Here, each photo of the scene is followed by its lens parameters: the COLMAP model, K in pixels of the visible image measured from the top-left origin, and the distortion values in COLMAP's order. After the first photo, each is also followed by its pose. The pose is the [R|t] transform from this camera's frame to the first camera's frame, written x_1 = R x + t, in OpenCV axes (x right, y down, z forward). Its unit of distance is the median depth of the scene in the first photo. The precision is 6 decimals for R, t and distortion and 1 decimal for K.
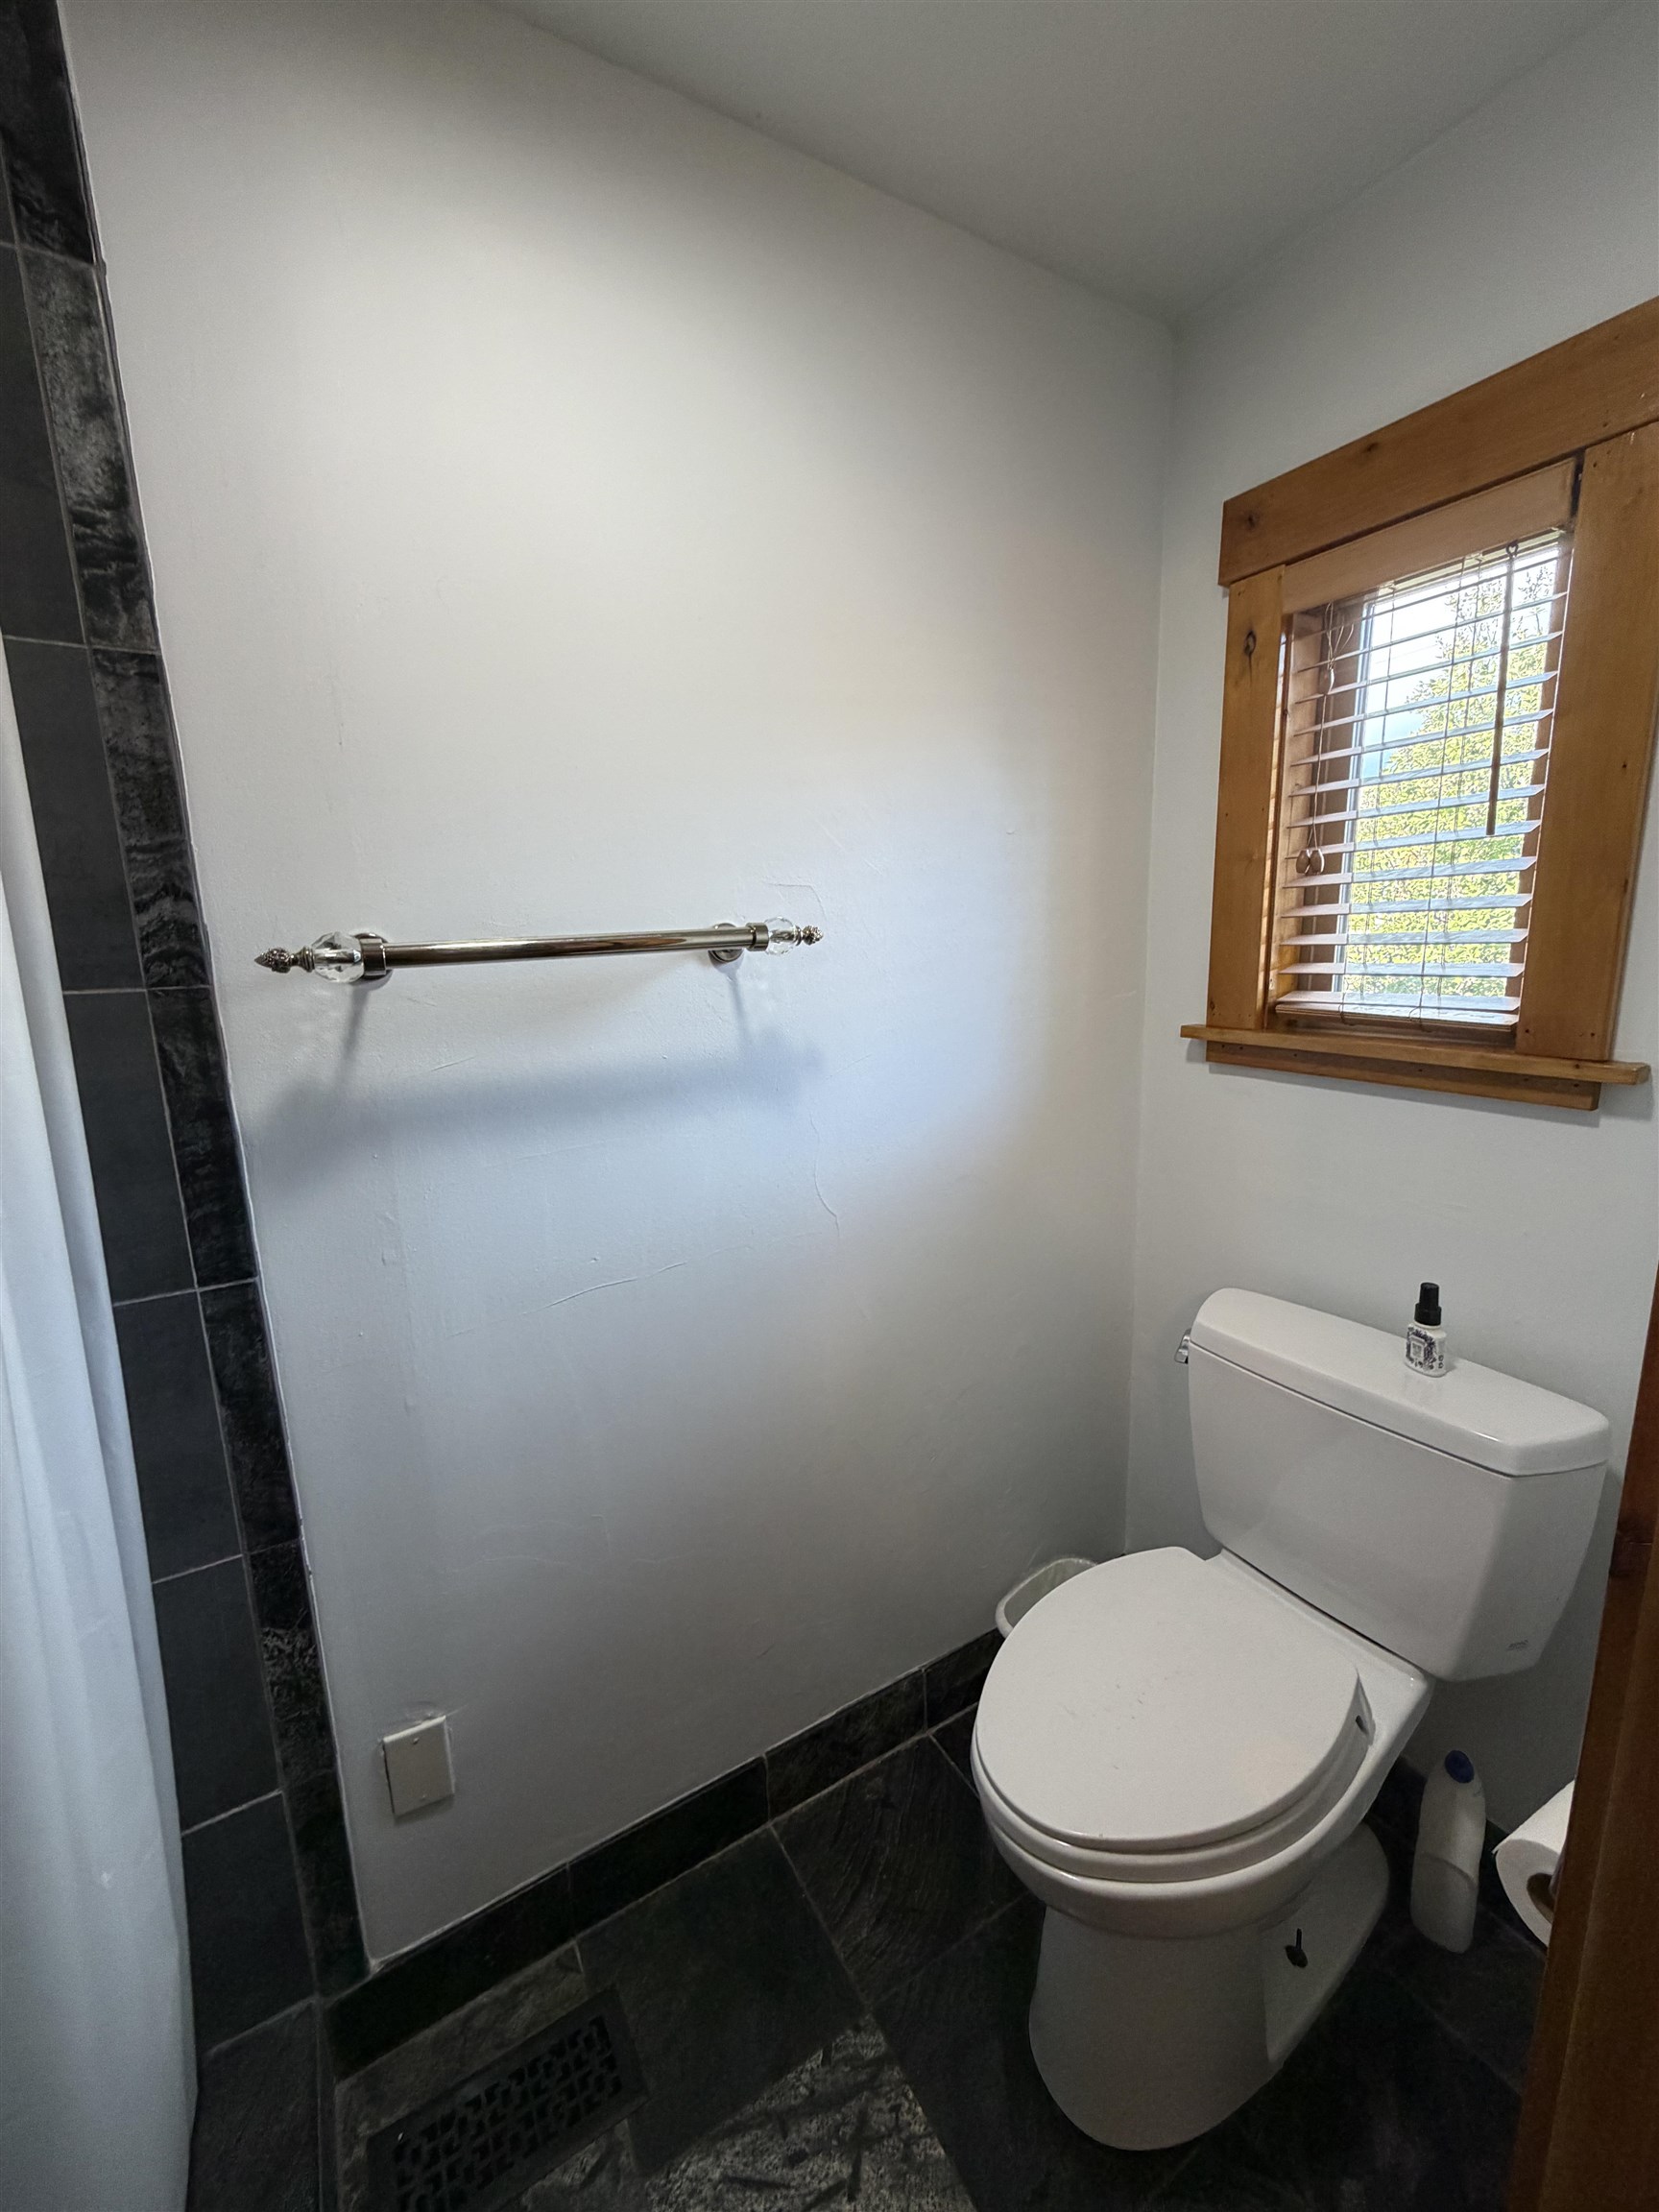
lens RADIAL K [[884.1, 0, 829.5], [0, 884.1, 1106.0], [0, 0, 1]] dist [0.000430, 0.000462]
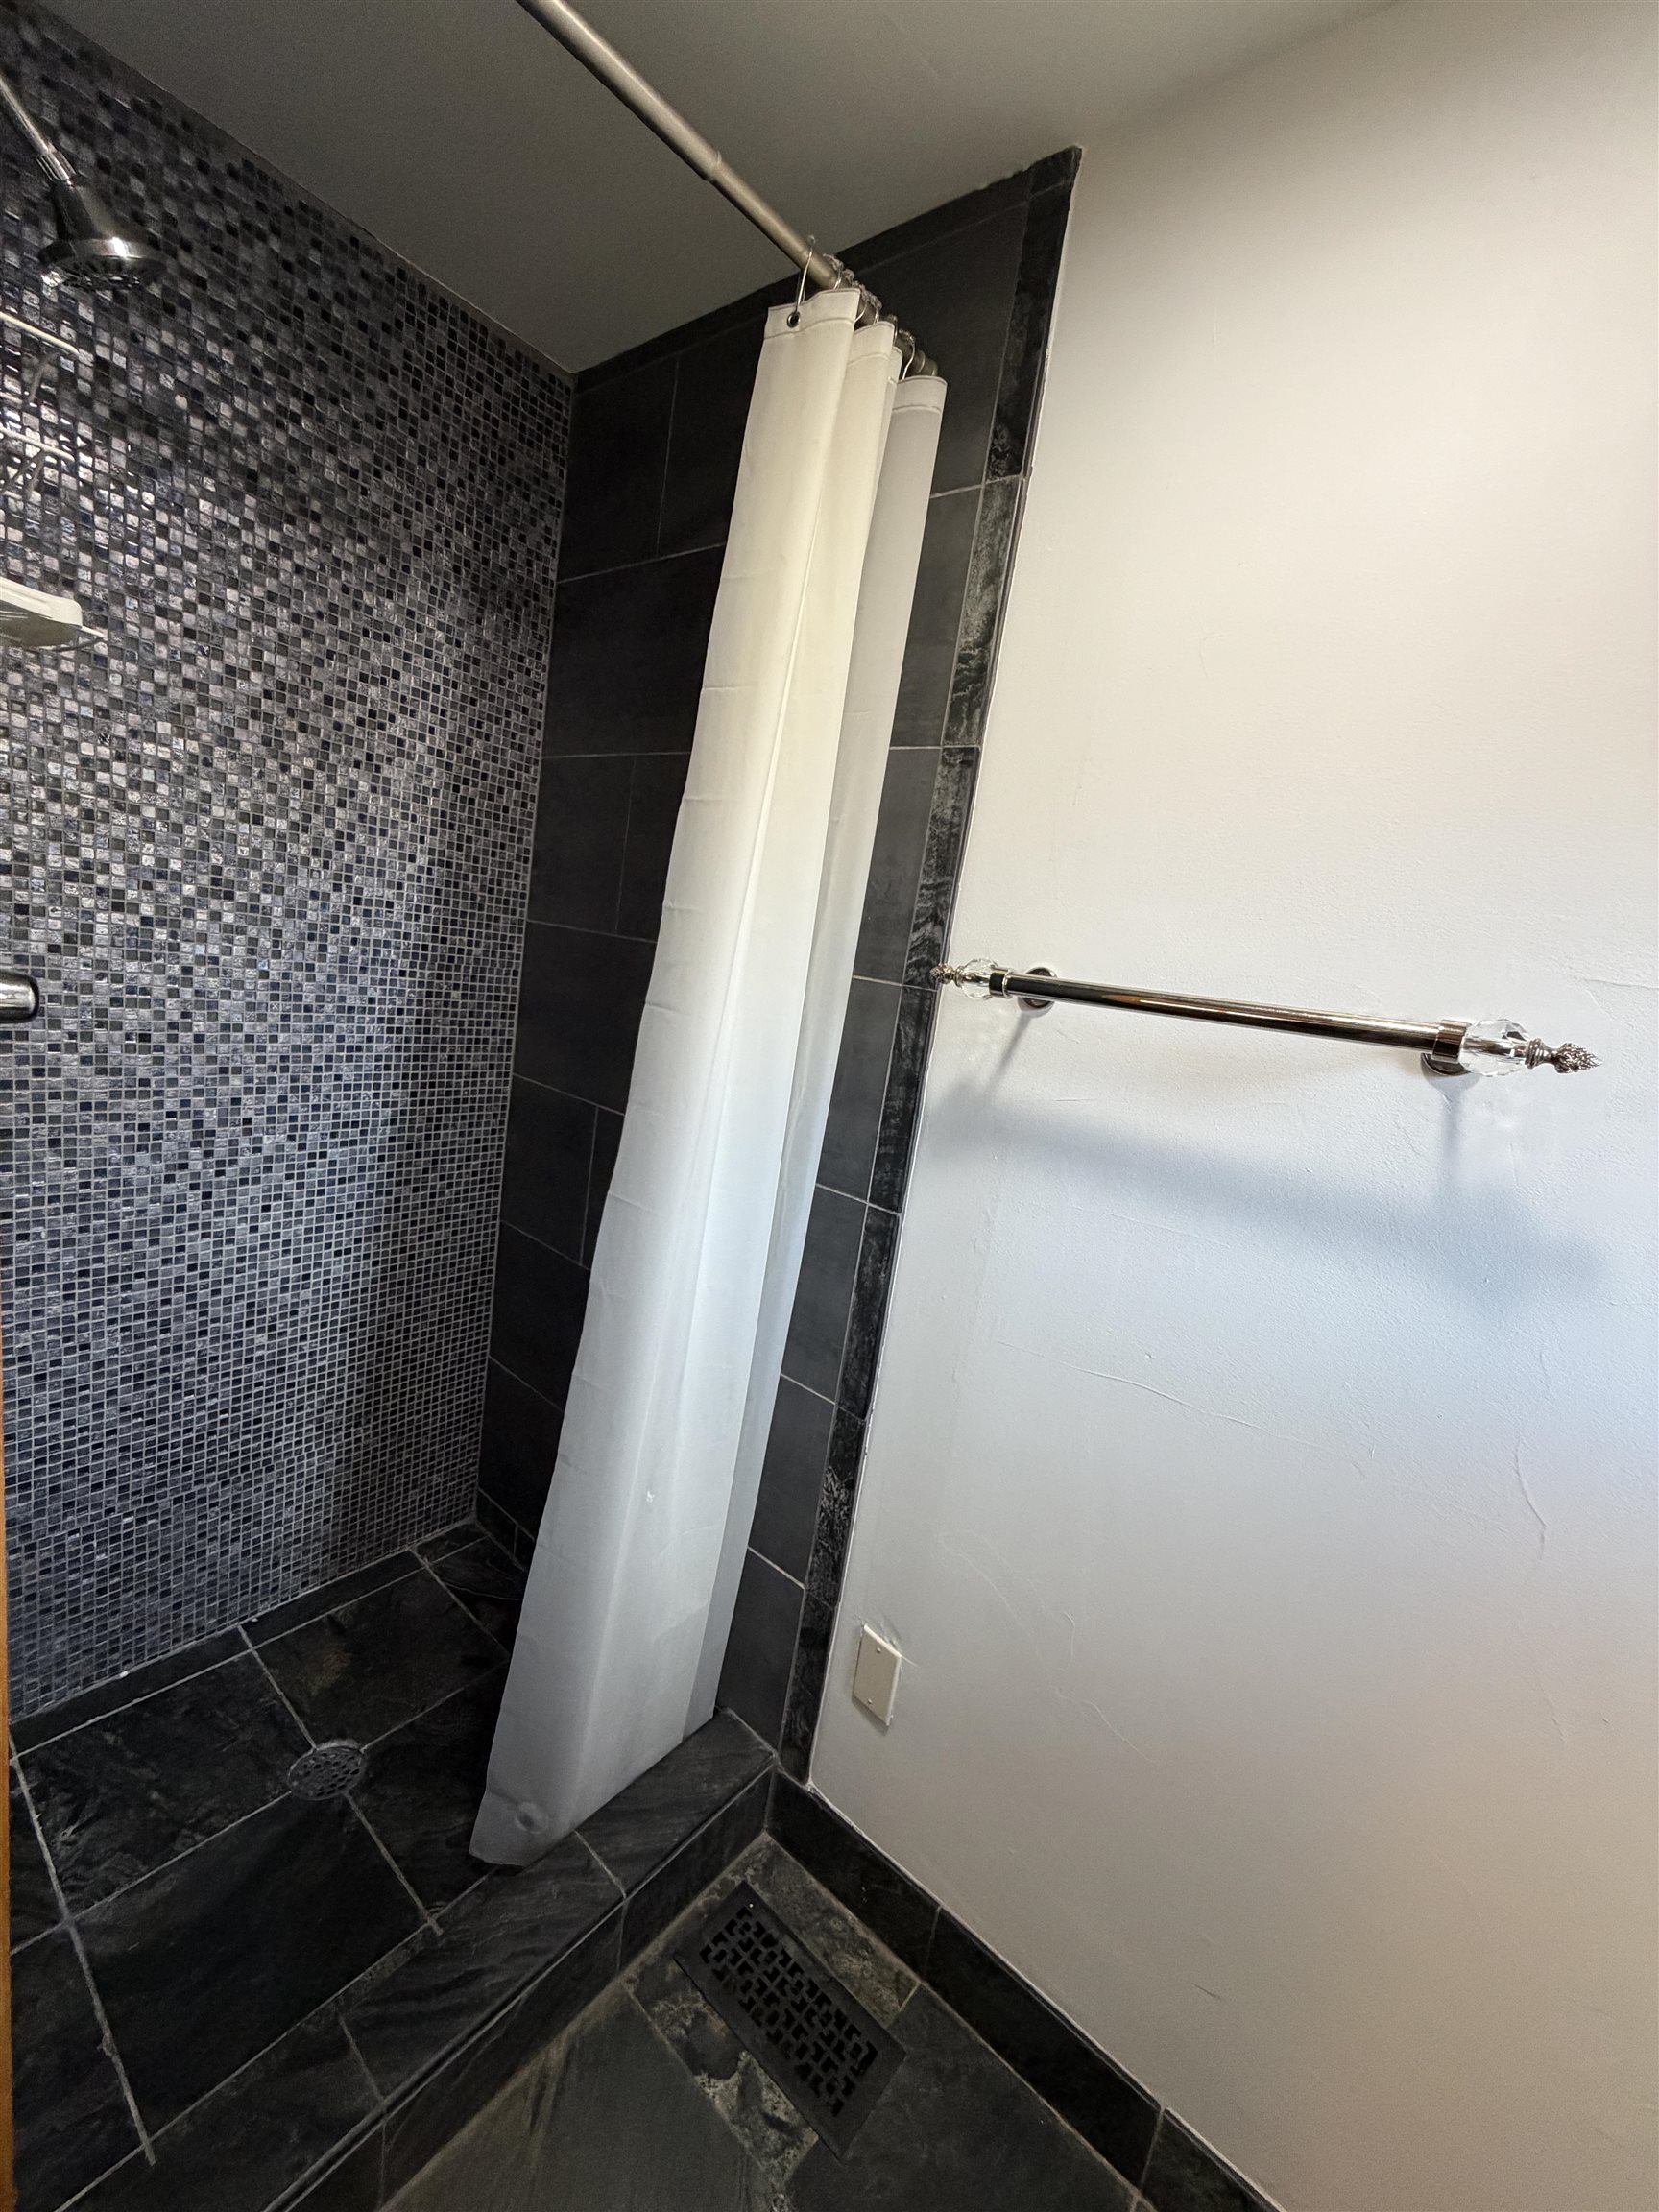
lens RADIAL K [[884.1, 0, 829.5], [0, 884.1, 1106.0], [0, 0, 1]] dist [0.000430, 0.000462]
pose [[0.333738, 0.240595, -0.911445, 0.457173], [-0.328747, 0.935884, 0.126671, -0.083367], [0.883484, 0.257360, 0.391436, 0.363965]]
